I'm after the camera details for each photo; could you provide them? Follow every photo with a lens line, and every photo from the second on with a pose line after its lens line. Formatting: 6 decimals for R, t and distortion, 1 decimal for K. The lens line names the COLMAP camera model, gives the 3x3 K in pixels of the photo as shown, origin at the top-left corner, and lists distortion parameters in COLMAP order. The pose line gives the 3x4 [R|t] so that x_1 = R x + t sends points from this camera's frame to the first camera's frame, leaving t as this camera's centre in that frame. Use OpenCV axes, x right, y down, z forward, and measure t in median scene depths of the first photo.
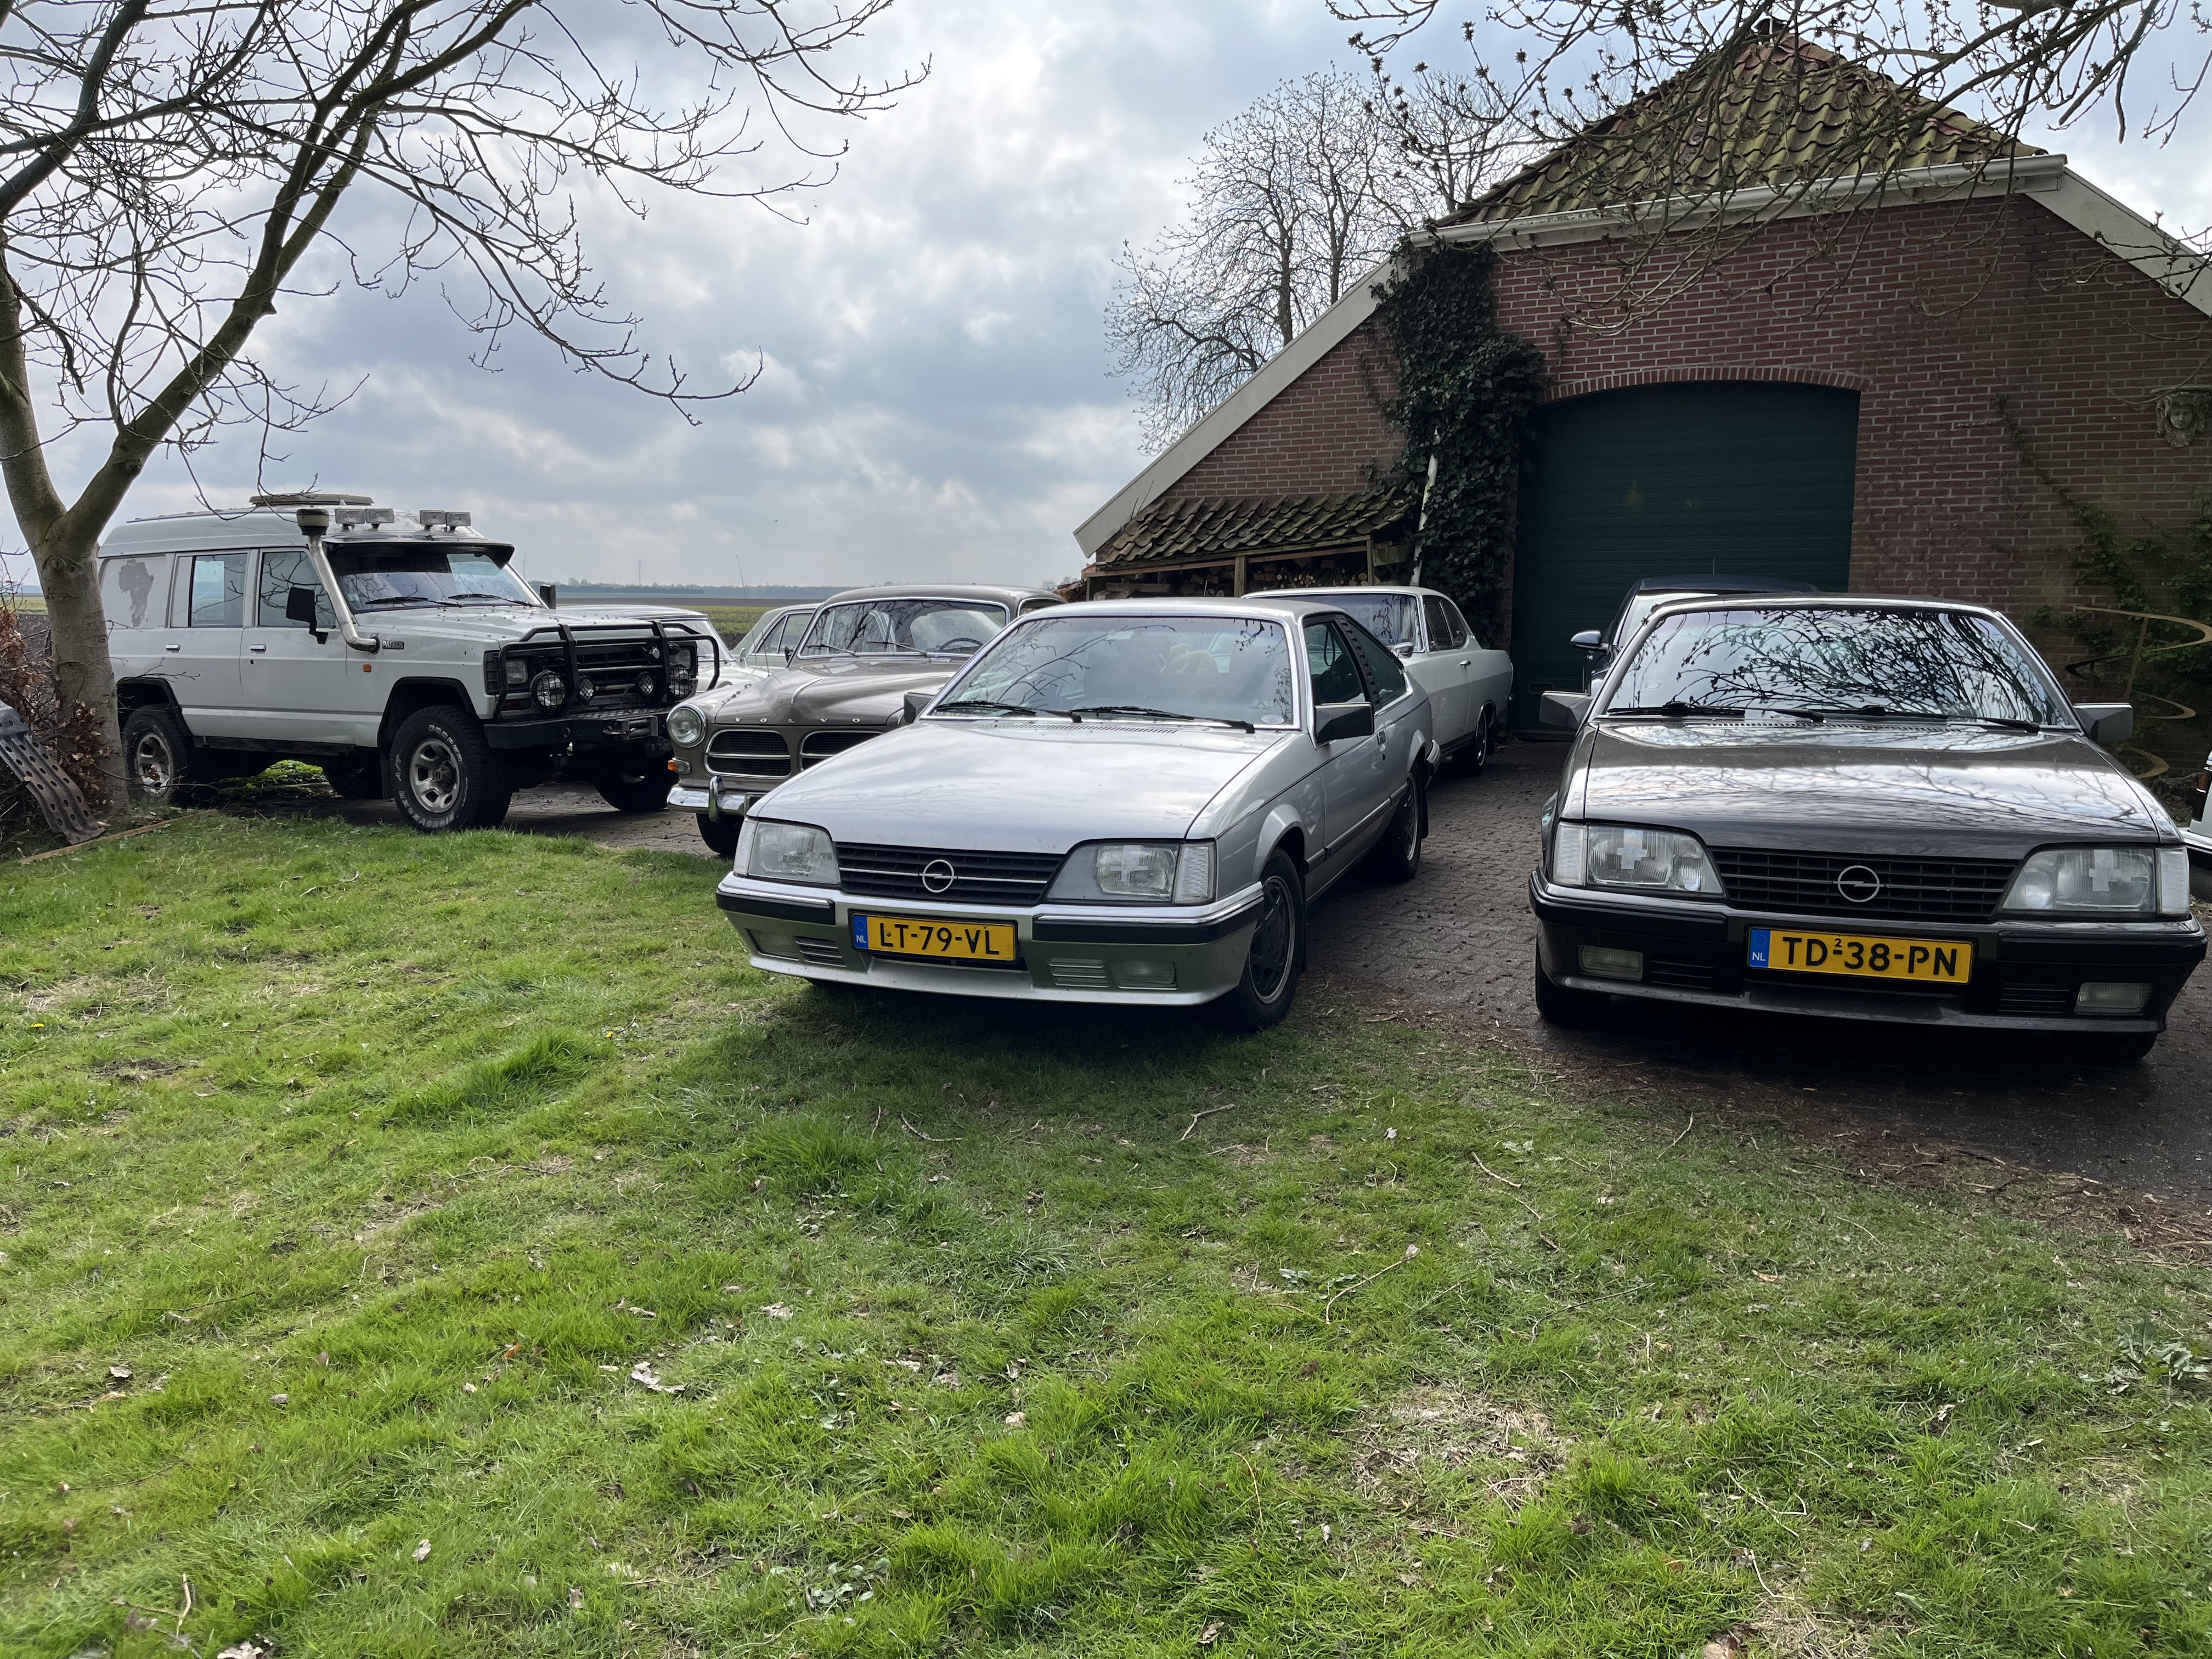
lens RADIAL K [[1686.3, 0, 1106.0], [0, 1686.3, 829.5], [0, 0, 1]] dist [0.044198, -0.075023]
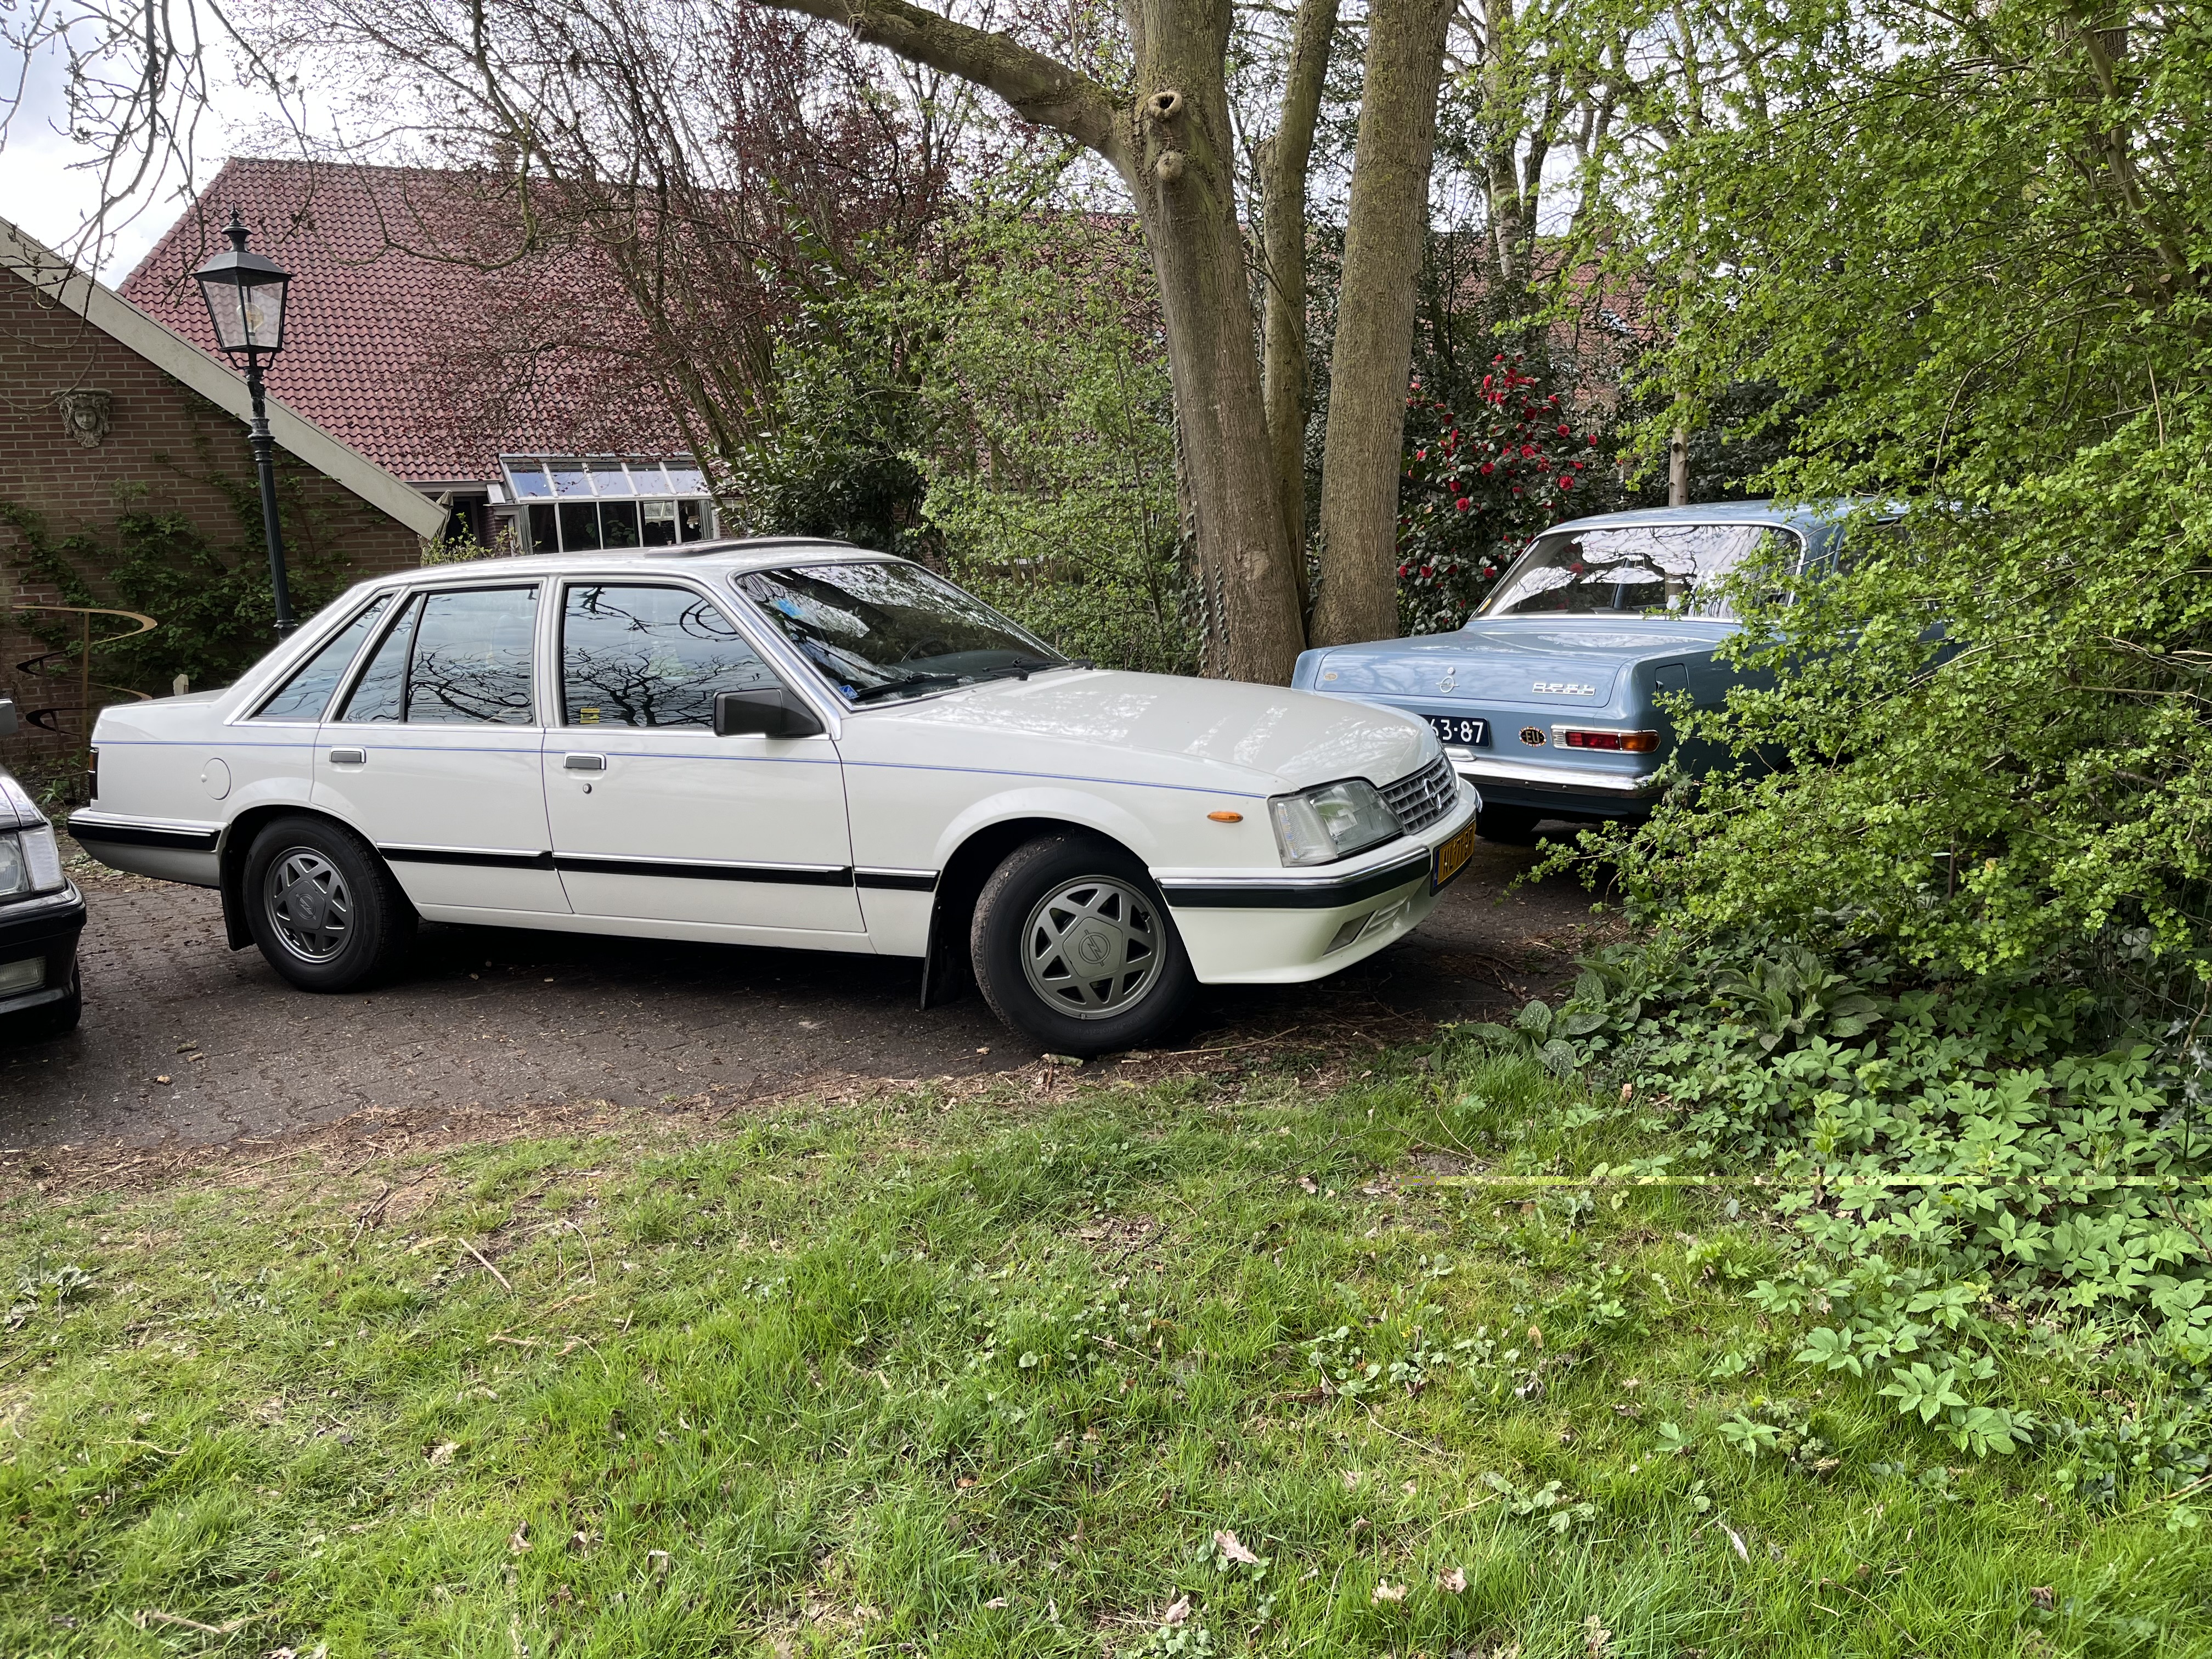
lens RADIAL K [[1686.3, 0, 1106.0], [0, 1686.3, 829.5], [0, 0, 1]] dist [0.044198, -0.075023]
pose [[0.503654, -0.175947, 0.845799, 0.048350], [0.172497, 0.979807, 0.101106, 0.015680], [-0.846509, 0.094975, 0.523834, -0.113846]]
